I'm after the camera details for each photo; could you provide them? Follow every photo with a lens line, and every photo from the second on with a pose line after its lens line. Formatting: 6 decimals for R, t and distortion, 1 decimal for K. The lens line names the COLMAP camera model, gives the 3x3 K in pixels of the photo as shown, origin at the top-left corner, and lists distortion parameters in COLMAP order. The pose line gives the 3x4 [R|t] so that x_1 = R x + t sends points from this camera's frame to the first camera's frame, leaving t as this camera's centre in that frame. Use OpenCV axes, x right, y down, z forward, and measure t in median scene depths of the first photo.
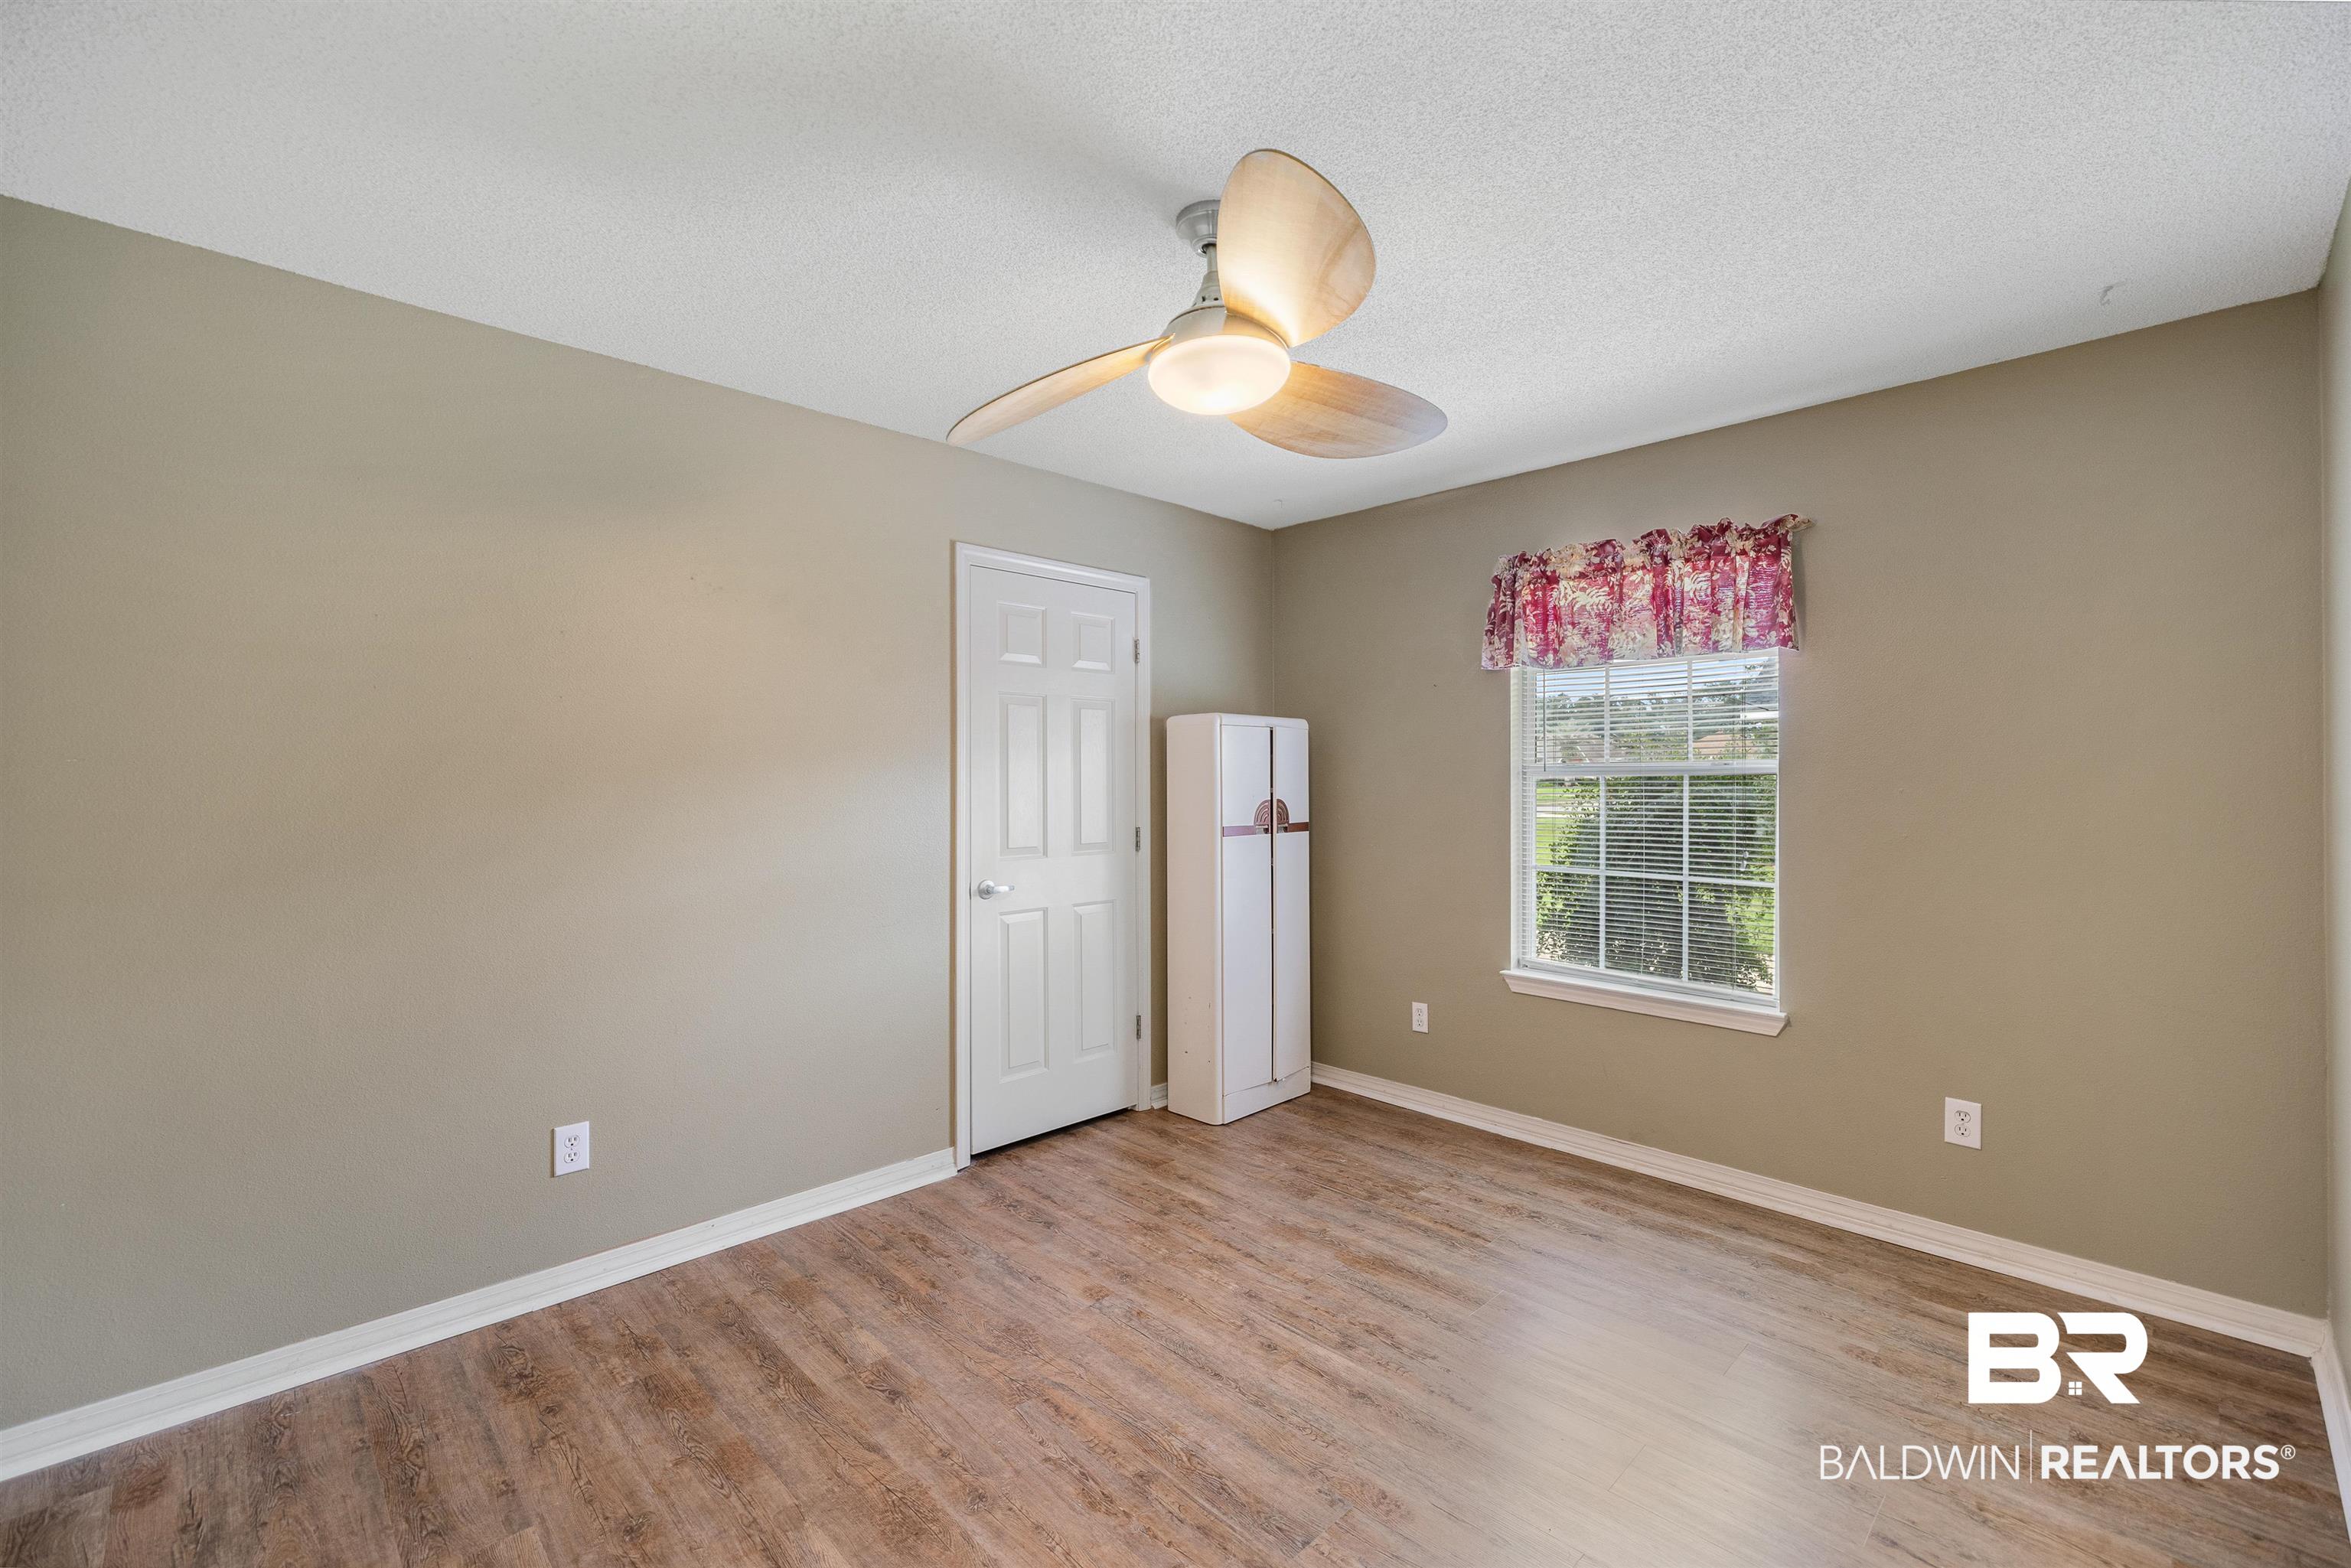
lens RADIAL K [[1001.0, 0, 1177.7], [0, 1001.0, 783.9], [0, 0, 1]] dist [0.002404, 0.000147]
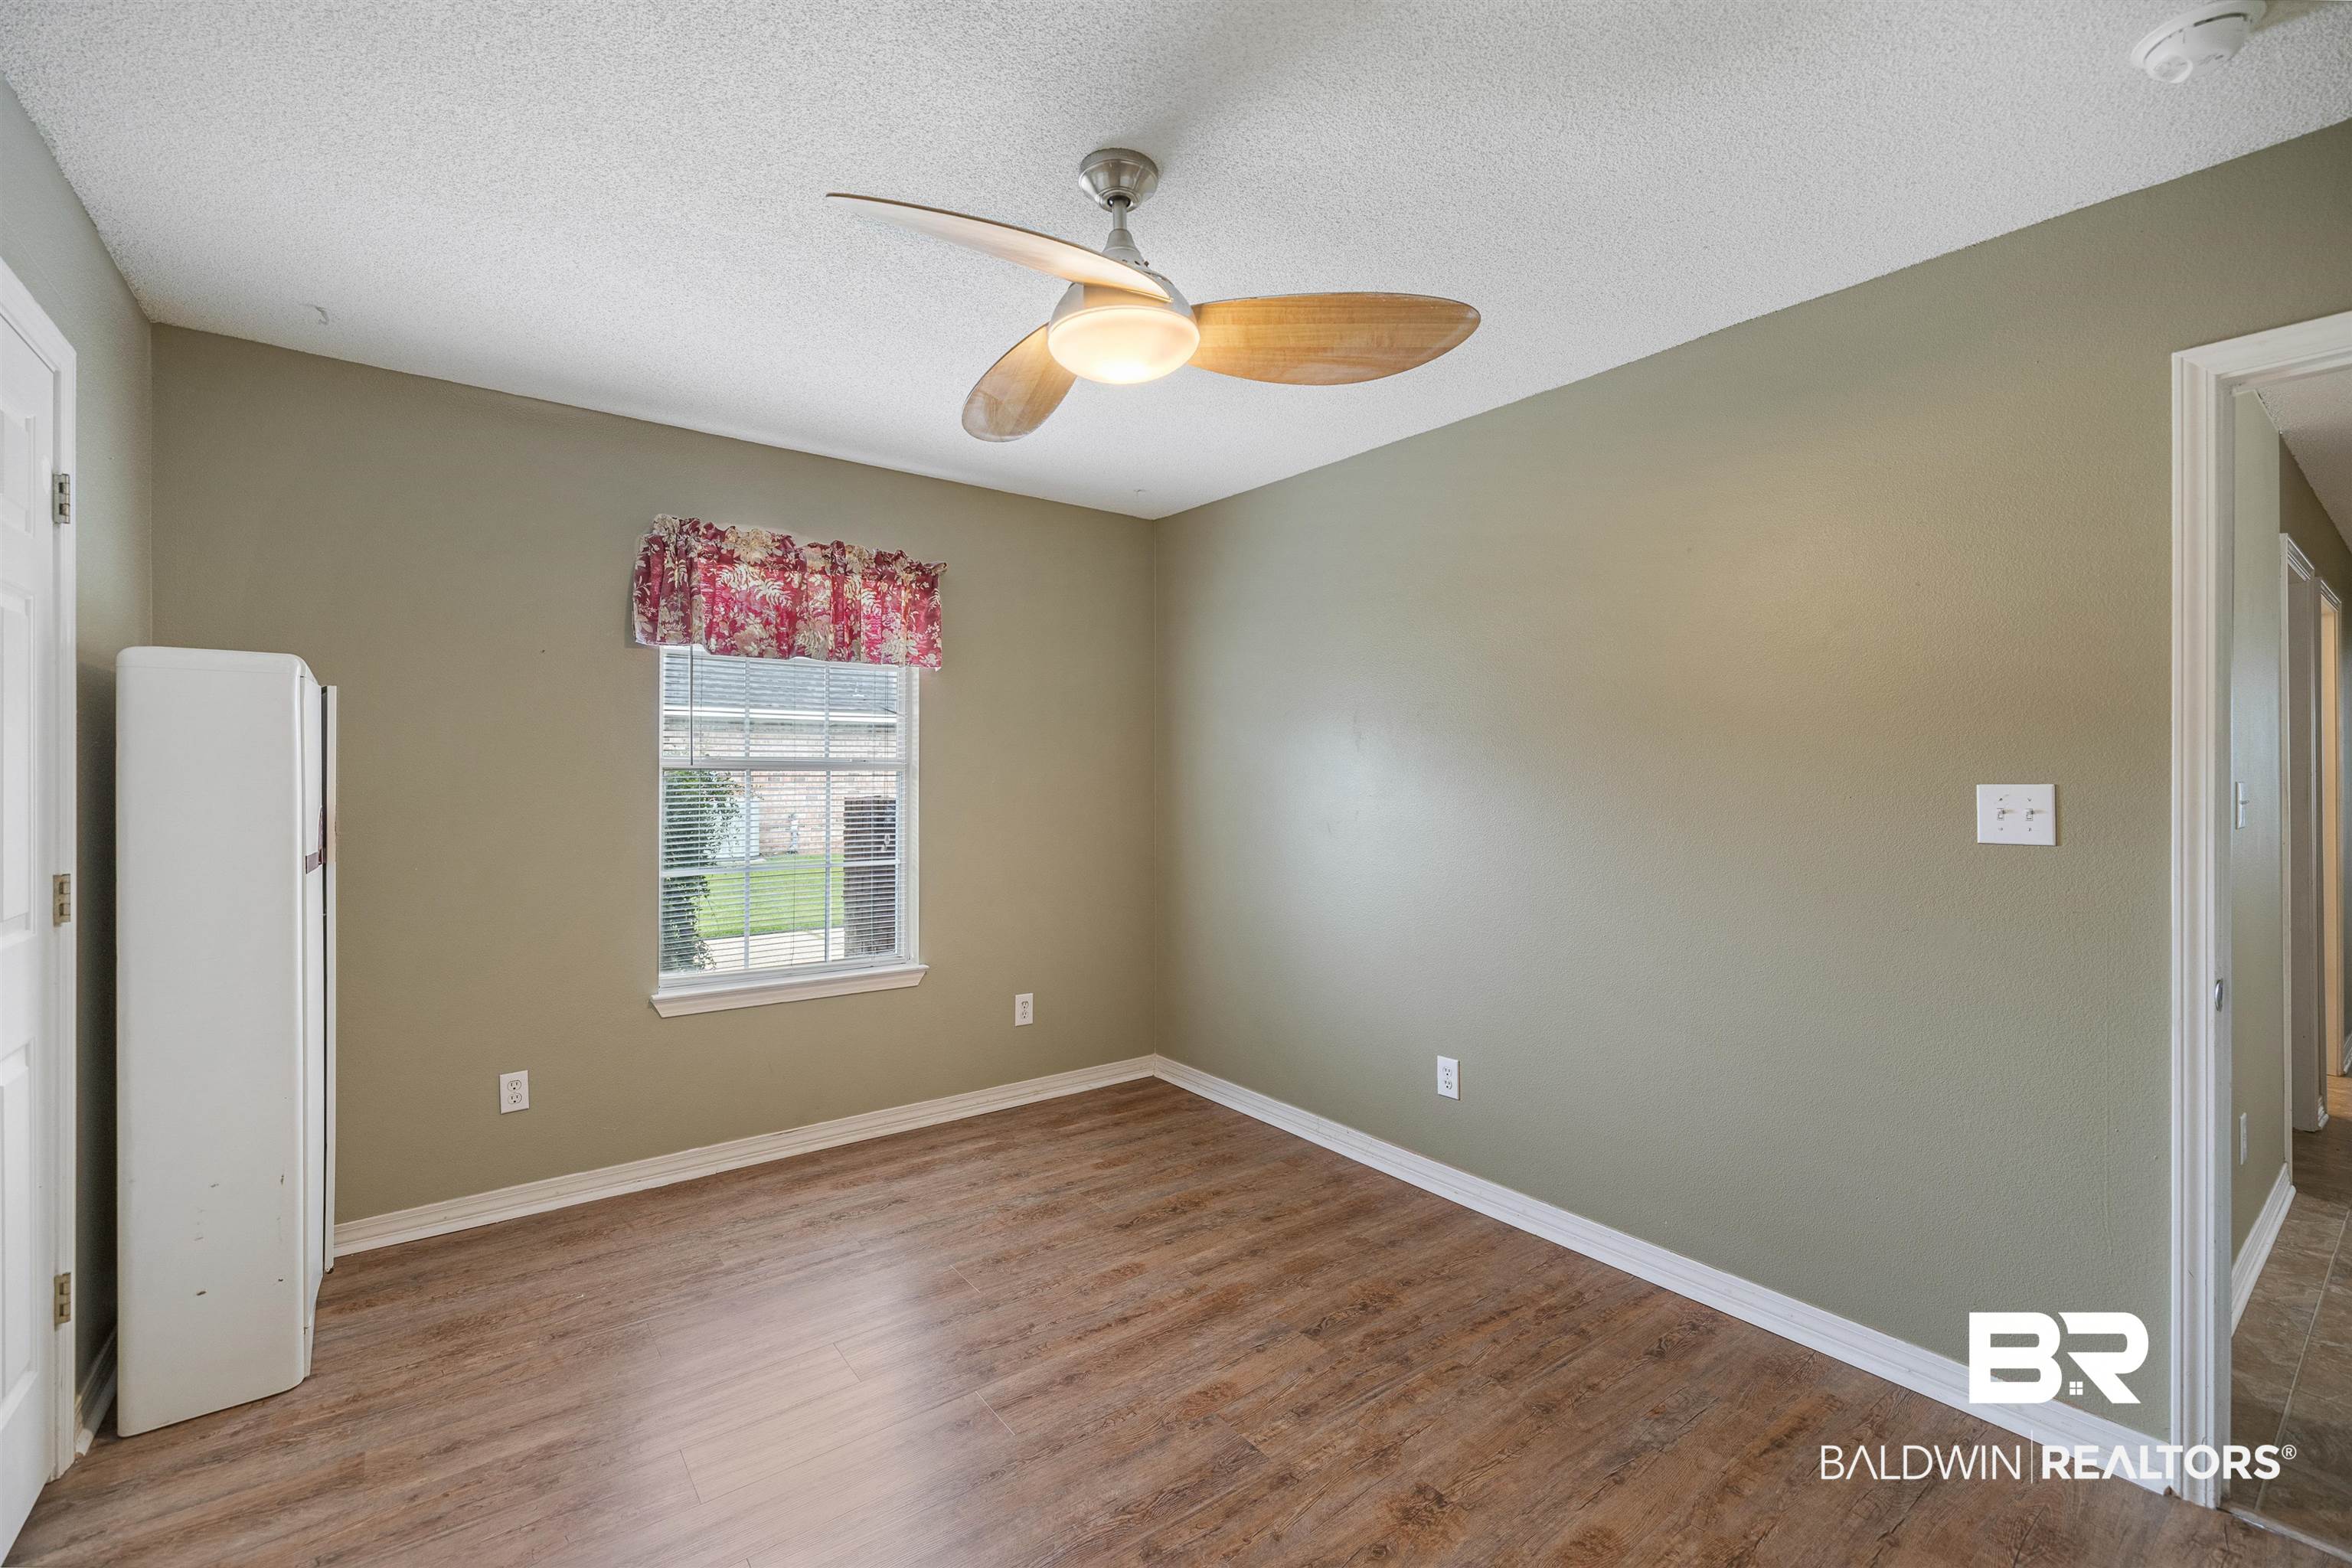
lens RADIAL K [[1001.5, 0, 1178.8], [0, 1001.5, 776.6], [0, 0, 1]] dist [0.002404, 0.000147]
pose [[0.112178, -0.000310, 0.993688, -0.538779], [0.003445, 0.999994, -0.000077, -0.000323], [-0.993682, 0.003432, 0.112178, 0.510656]]
